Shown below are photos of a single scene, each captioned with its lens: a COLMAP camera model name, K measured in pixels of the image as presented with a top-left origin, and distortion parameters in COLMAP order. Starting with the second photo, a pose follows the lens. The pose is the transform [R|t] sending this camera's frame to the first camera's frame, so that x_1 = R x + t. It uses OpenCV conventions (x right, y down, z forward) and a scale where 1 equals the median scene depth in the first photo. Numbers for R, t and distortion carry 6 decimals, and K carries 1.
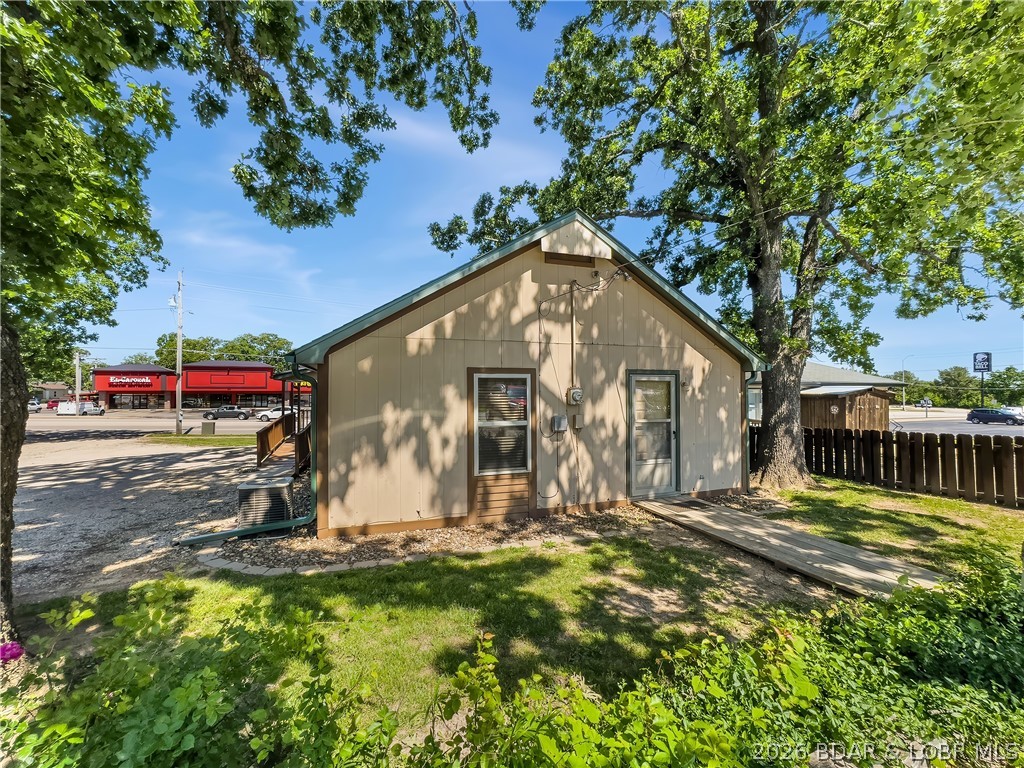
lens RADIAL K [[419.1, 0, 507.4], [0, 419.1, 380.3], [0, 0, 1]] dist [-0.016533, 0.004811]
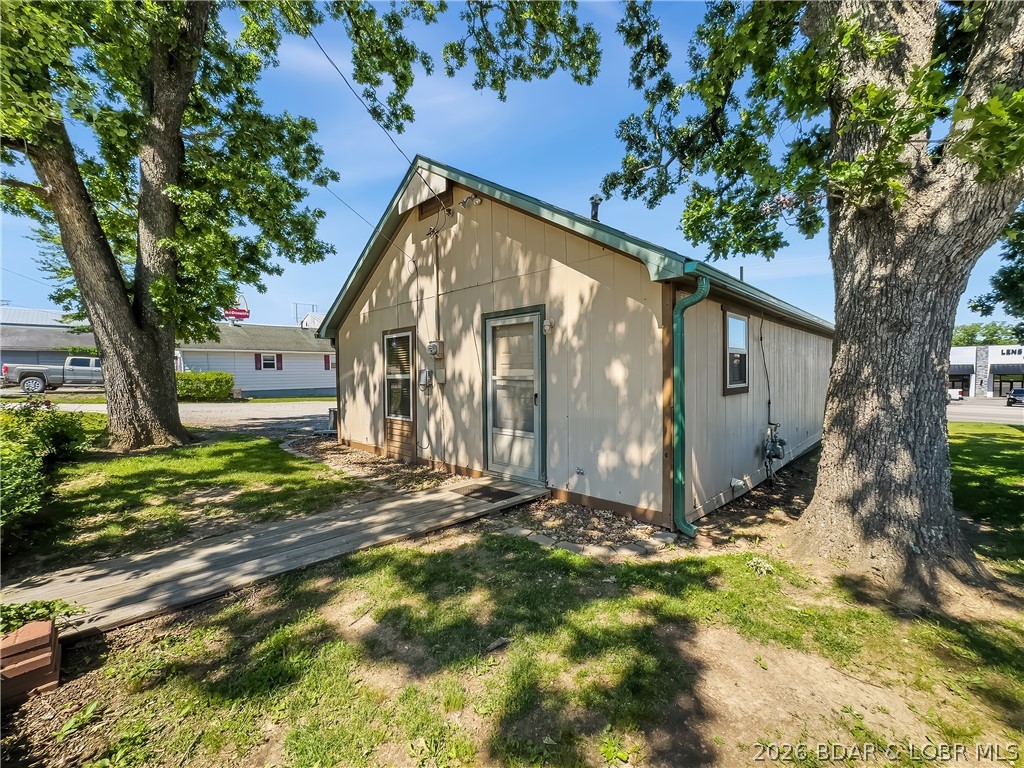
lens RADIAL K [[419.1, 0, 512.2], [0, 419.1, 380.0], [0, 0, 1]] dist [-0.016533, 0.004811]
pose [[0.447524, 0.020669, -0.894033, 1.092439], [0.027311, 0.998951, 0.036766, 0.077697], [0.893855, -0.040871, 0.446490, 0.715820]]
